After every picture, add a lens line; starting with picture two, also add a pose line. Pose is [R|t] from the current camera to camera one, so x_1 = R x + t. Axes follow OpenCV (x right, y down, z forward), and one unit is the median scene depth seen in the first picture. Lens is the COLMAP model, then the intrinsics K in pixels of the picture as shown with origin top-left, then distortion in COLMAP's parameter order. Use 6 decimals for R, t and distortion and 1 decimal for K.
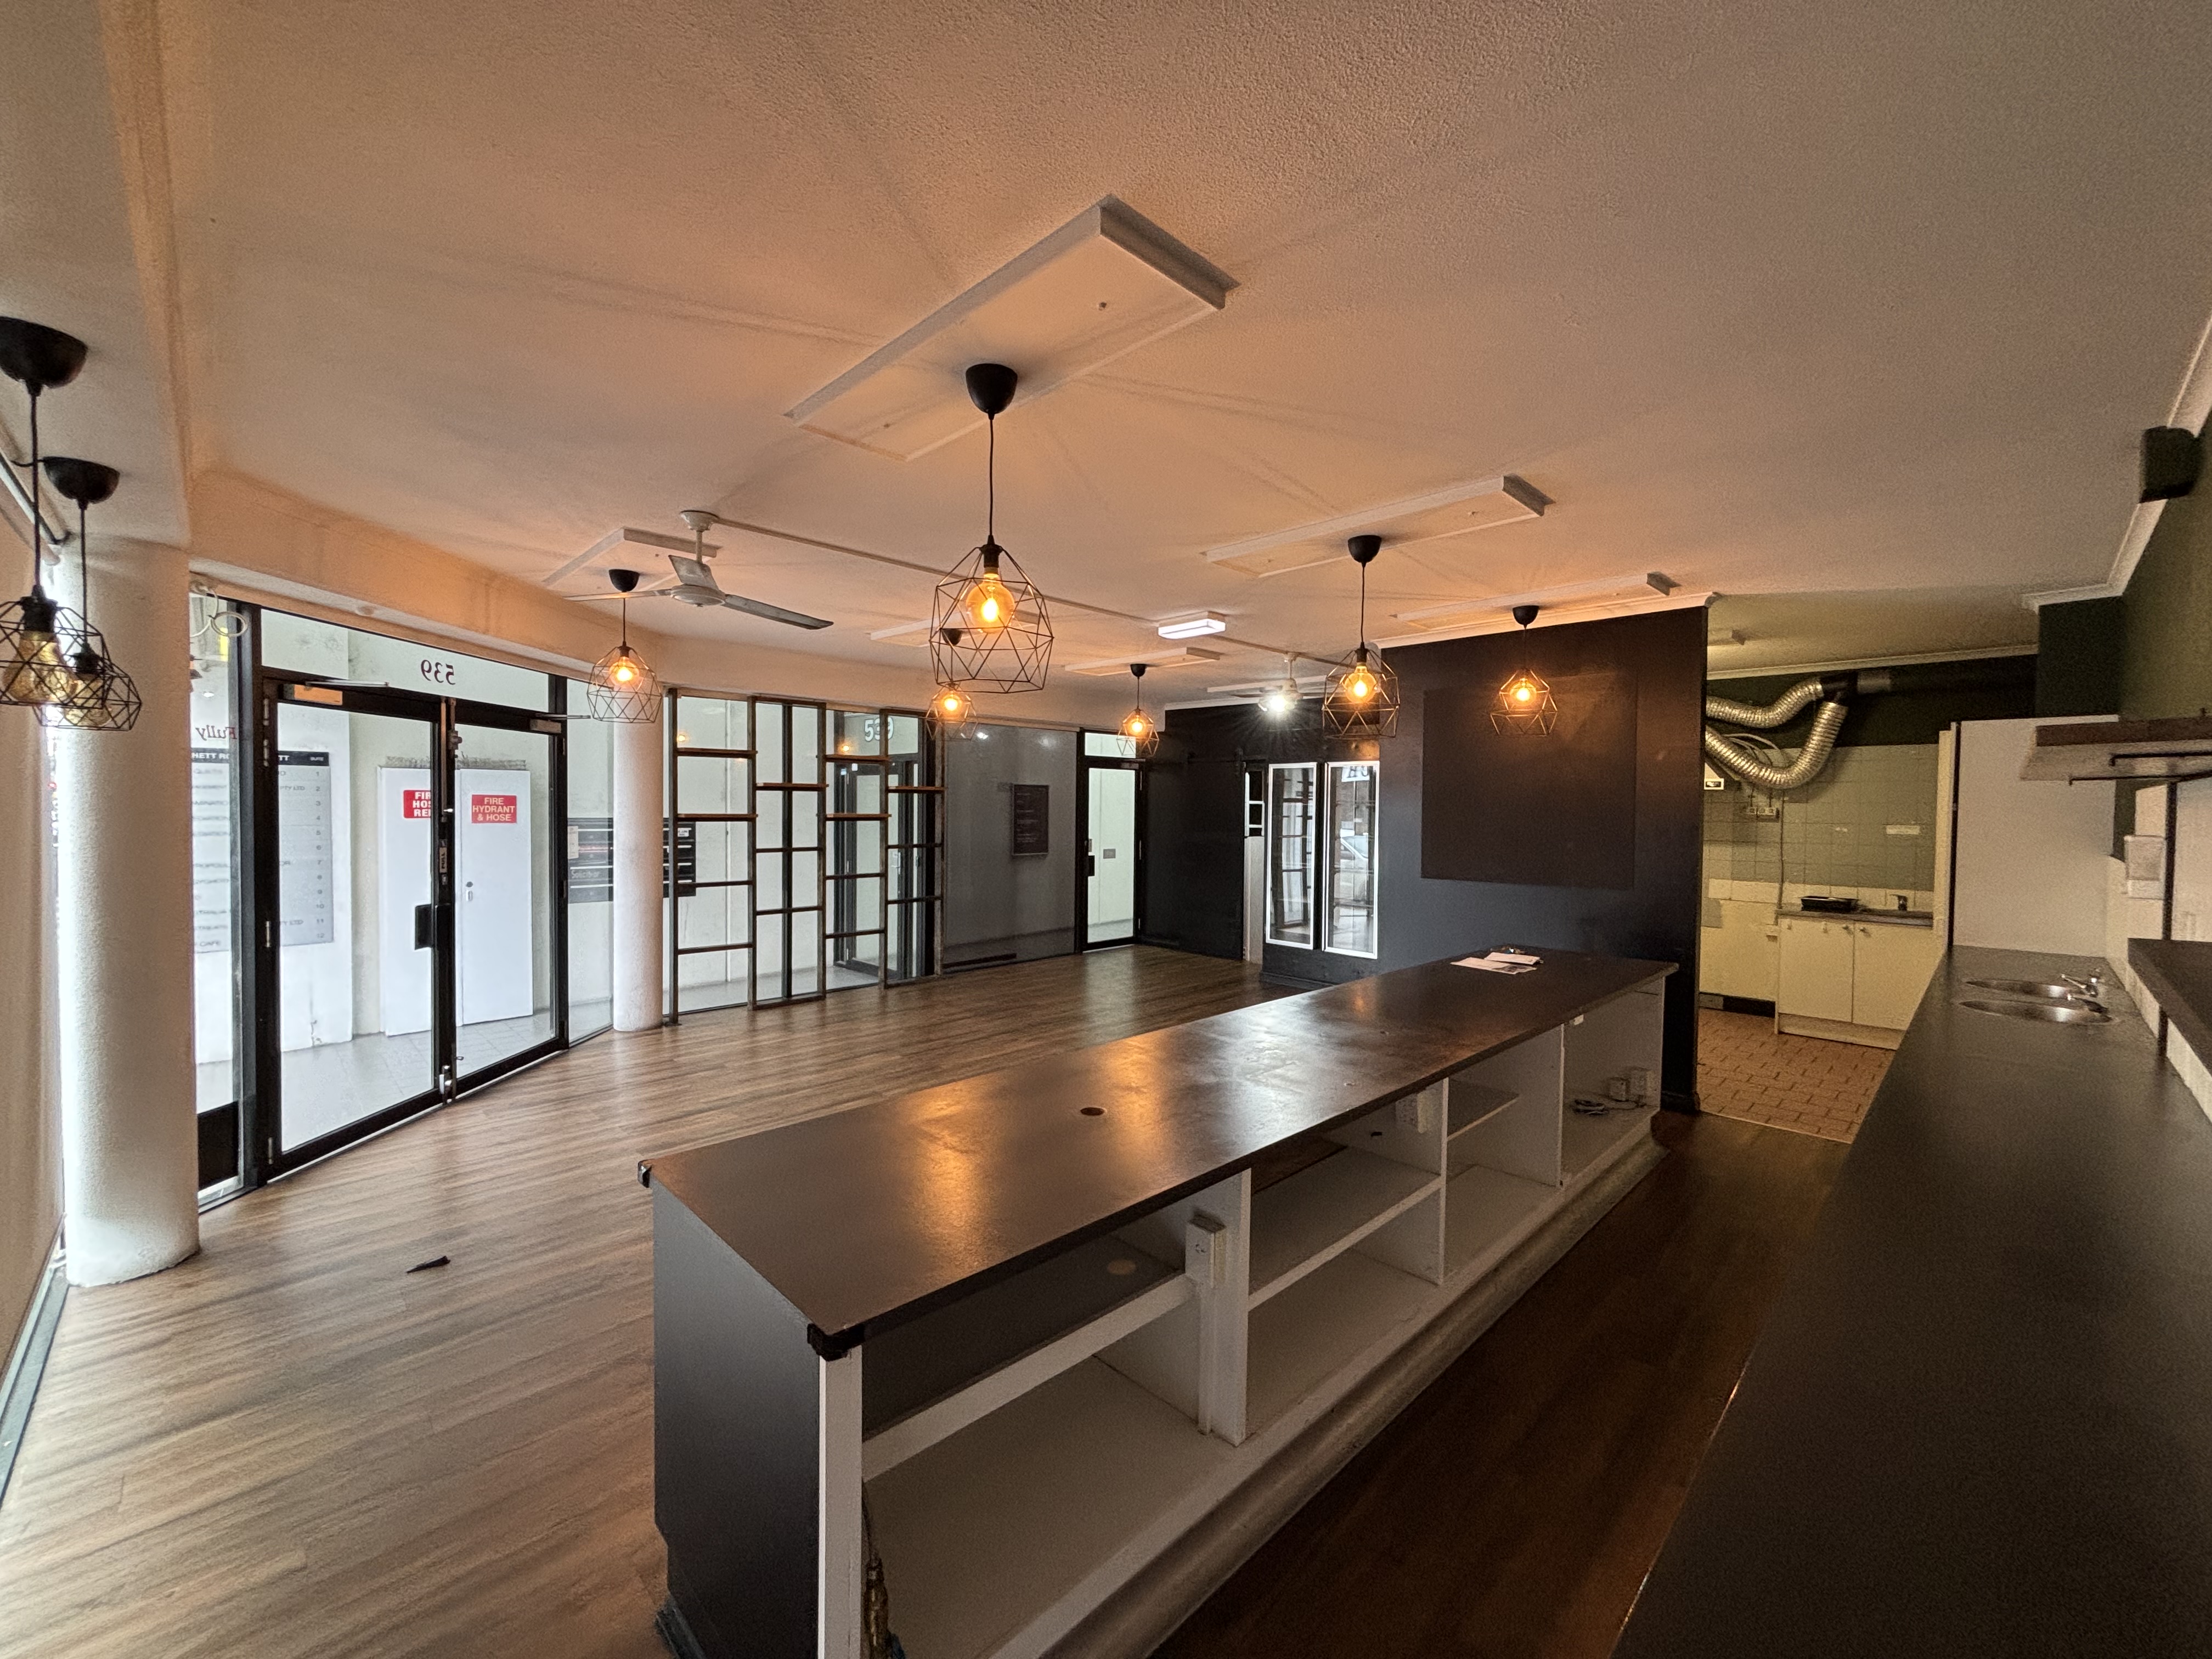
lens RADIAL K [[891.5, 0, 1120.1], [0, 891.5, 818.7], [0, 0, 1]] dist [0.002473, 0.000036]
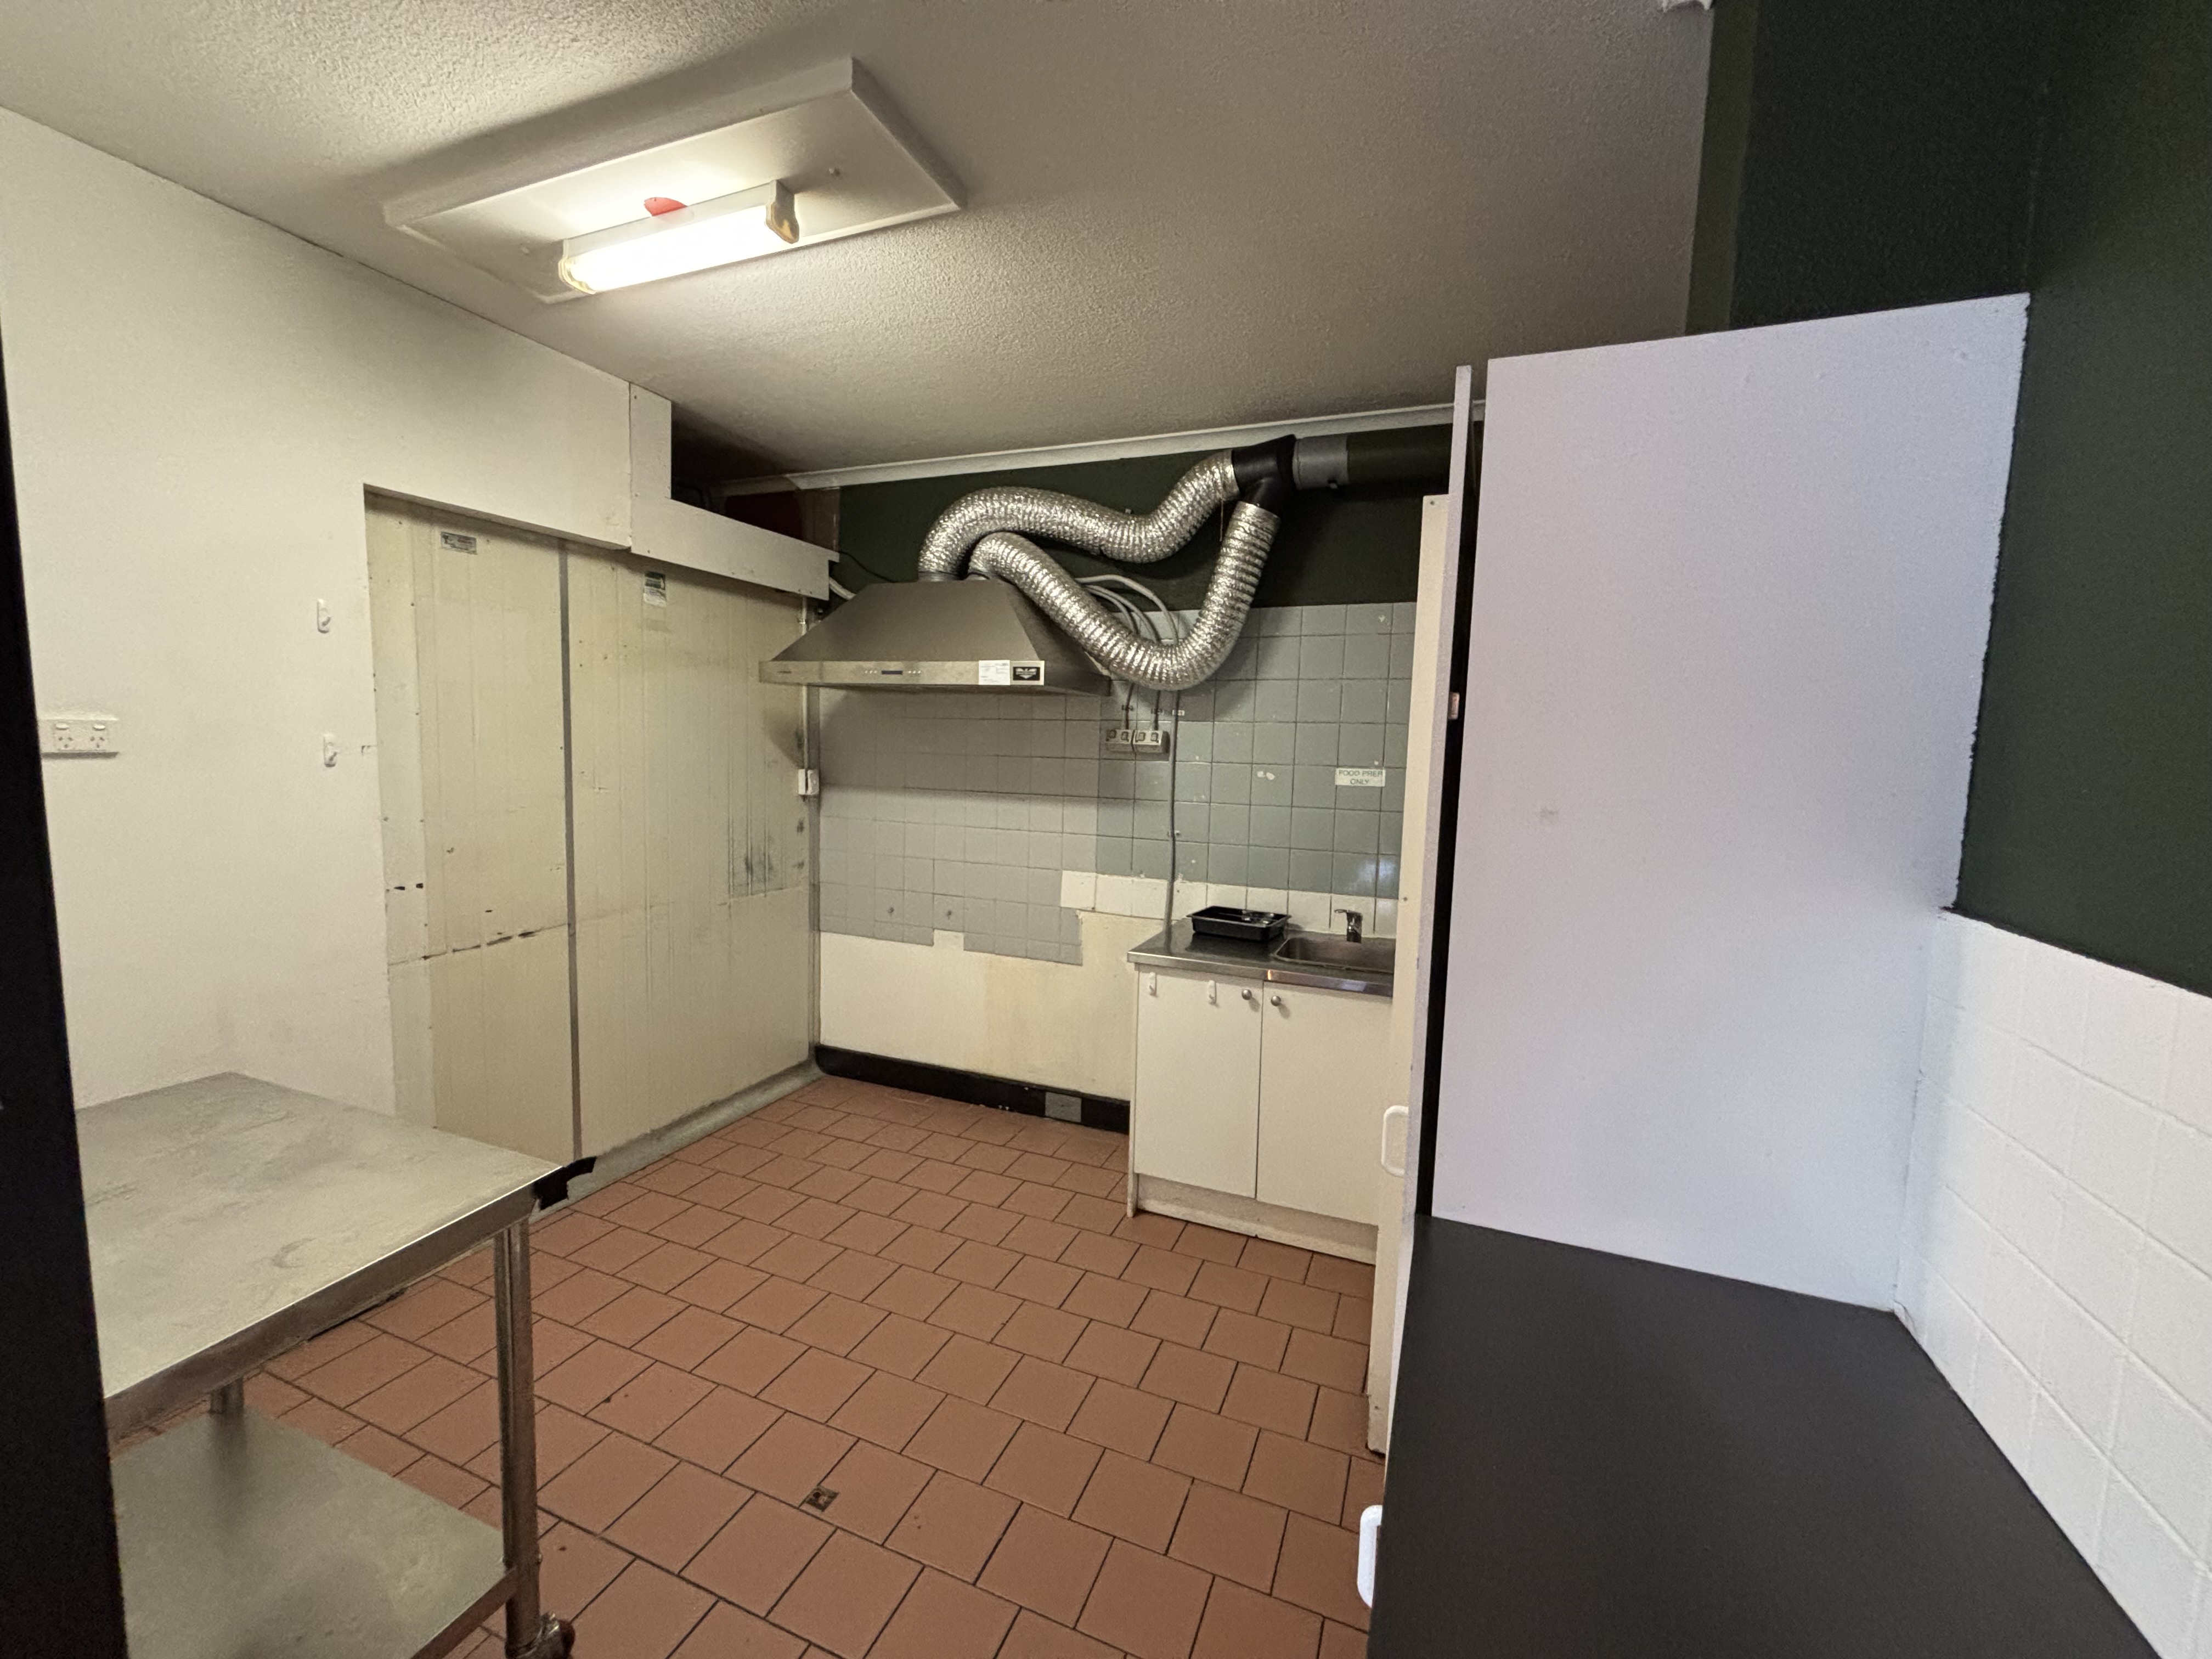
lens RADIAL K [[891.5, 0, 1110.4], [0, 891.5, 826.7], [0, 0, 1]] dist [0.002473, 0.000036]
pose [[0.920421, -0.023513, 0.390221, 0.531974], [-0.009225, 0.996605, 0.081810, 0.000975], [-0.390820, -0.078900, 0.917079, 0.573837]]
